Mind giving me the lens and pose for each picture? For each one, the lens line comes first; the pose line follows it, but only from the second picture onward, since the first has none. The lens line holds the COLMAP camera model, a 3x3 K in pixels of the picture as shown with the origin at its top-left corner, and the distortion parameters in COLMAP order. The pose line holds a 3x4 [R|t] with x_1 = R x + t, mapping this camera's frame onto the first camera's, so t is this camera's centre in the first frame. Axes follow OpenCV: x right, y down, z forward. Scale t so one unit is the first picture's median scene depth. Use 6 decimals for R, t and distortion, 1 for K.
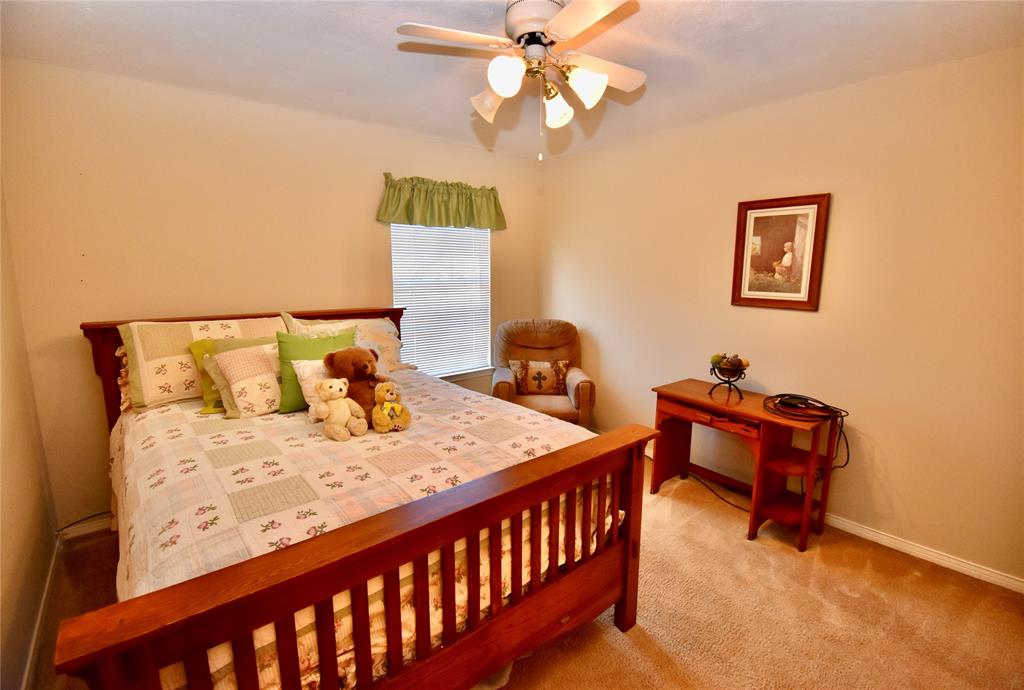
lens RADIAL K [[456.6, 0, 512.0], [0, 456.6, 345.0], [0, 0, 1]] dist [-0.000911, -0.000234]
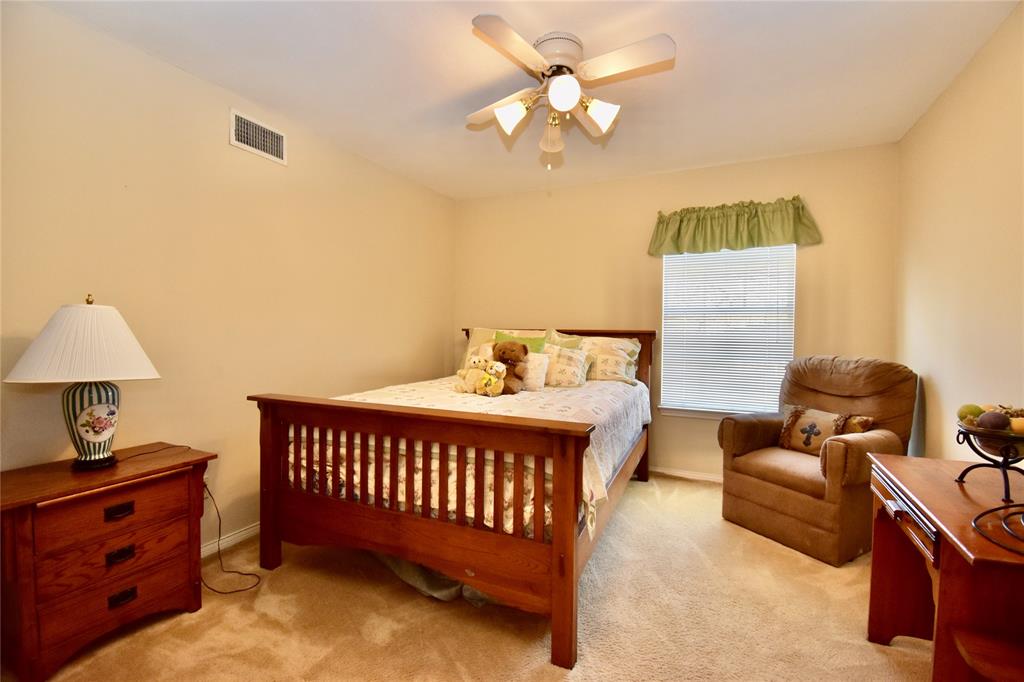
lens RADIAL K [[446.8, 0, 512.0], [0, 446.8, 341.0], [0, 0, 1]] dist [0.000683, -0.000047]
pose [[0.440048, 0.022968, -0.897681, 0.518472], [-0.157875, 0.986081, -0.052161, 0.044366], [0.883987, 0.164674, 0.437549, 0.247524]]
